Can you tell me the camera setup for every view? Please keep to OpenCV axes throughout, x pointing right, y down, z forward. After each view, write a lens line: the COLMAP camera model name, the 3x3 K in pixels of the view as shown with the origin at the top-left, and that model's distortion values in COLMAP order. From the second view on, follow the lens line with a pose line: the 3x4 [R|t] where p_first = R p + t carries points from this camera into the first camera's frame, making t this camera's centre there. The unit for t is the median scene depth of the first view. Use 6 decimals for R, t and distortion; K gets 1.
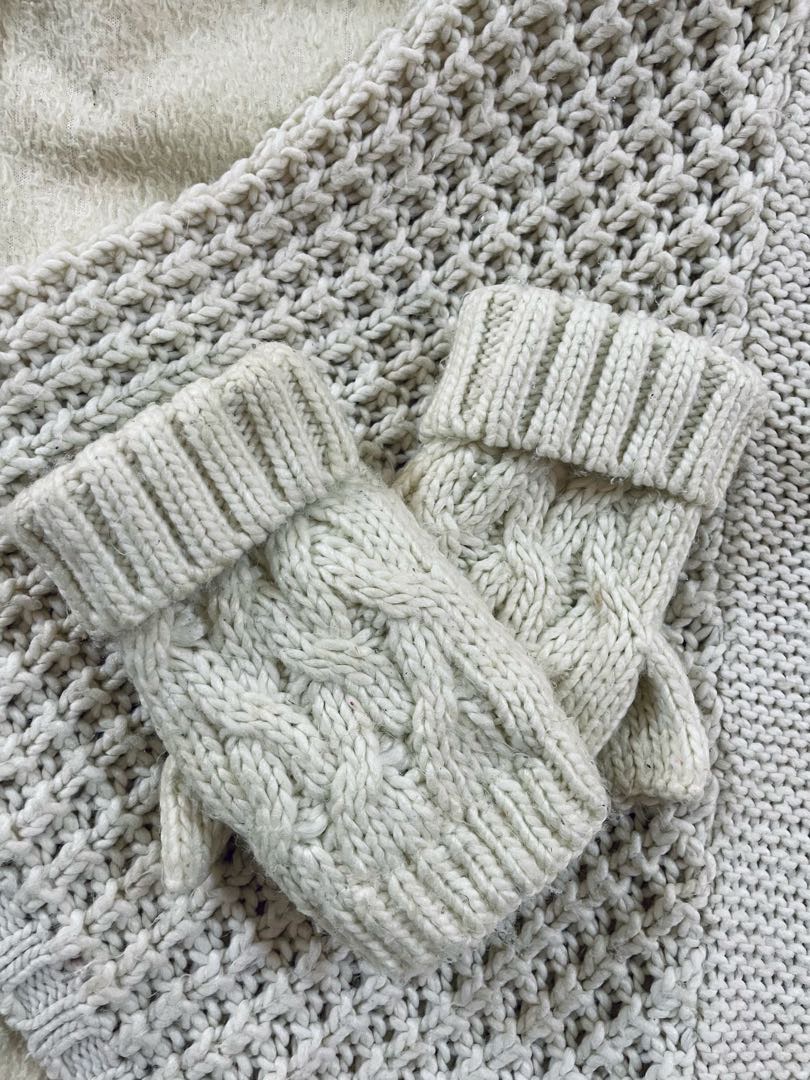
lens RADIAL K [[804.0, 0, 406.1], [0, 804.0, 532.1], [0, 0, 1]] dist [0.058675, -0.094083]
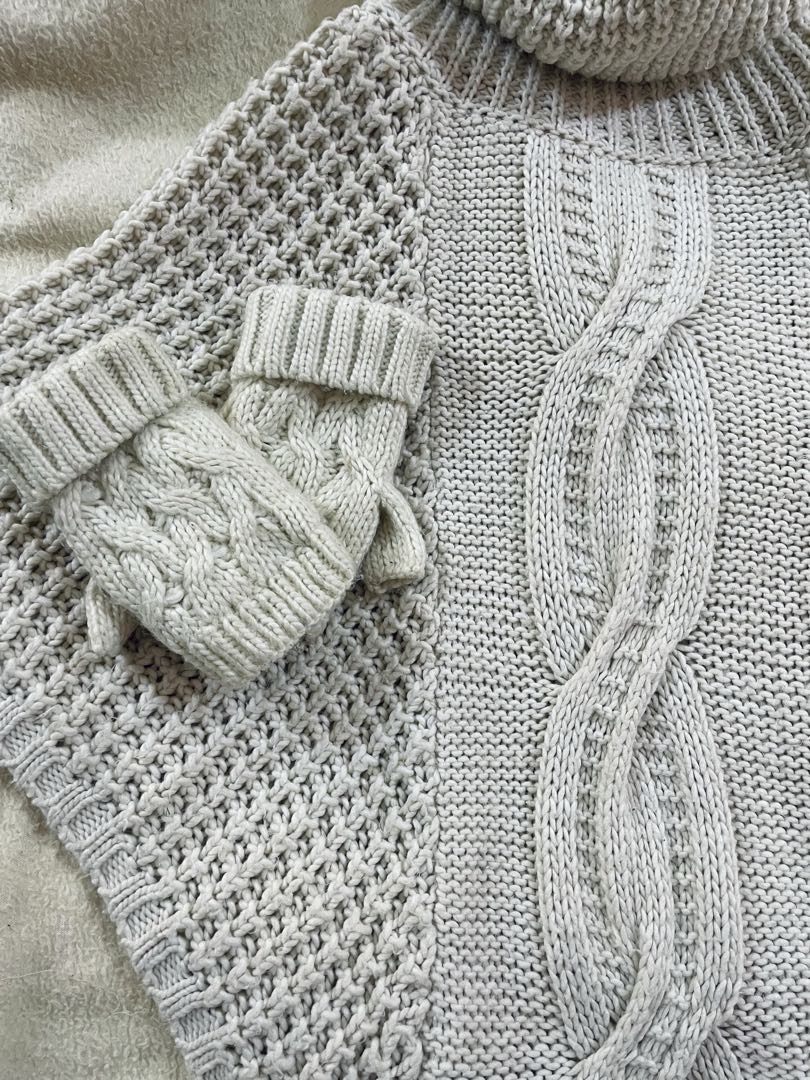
lens RADIAL K [[804.0, 0, 410.0], [0, 804.0, 547.0], [0, 0, 1]] dist [0.058675, -0.094083]
pose [[0.991853, -0.118046, 0.047889, 0.262893], [0.121782, 0.988950, -0.084545, 0.400356], [-0.037380, 0.089688, 0.995268, -0.619211]]
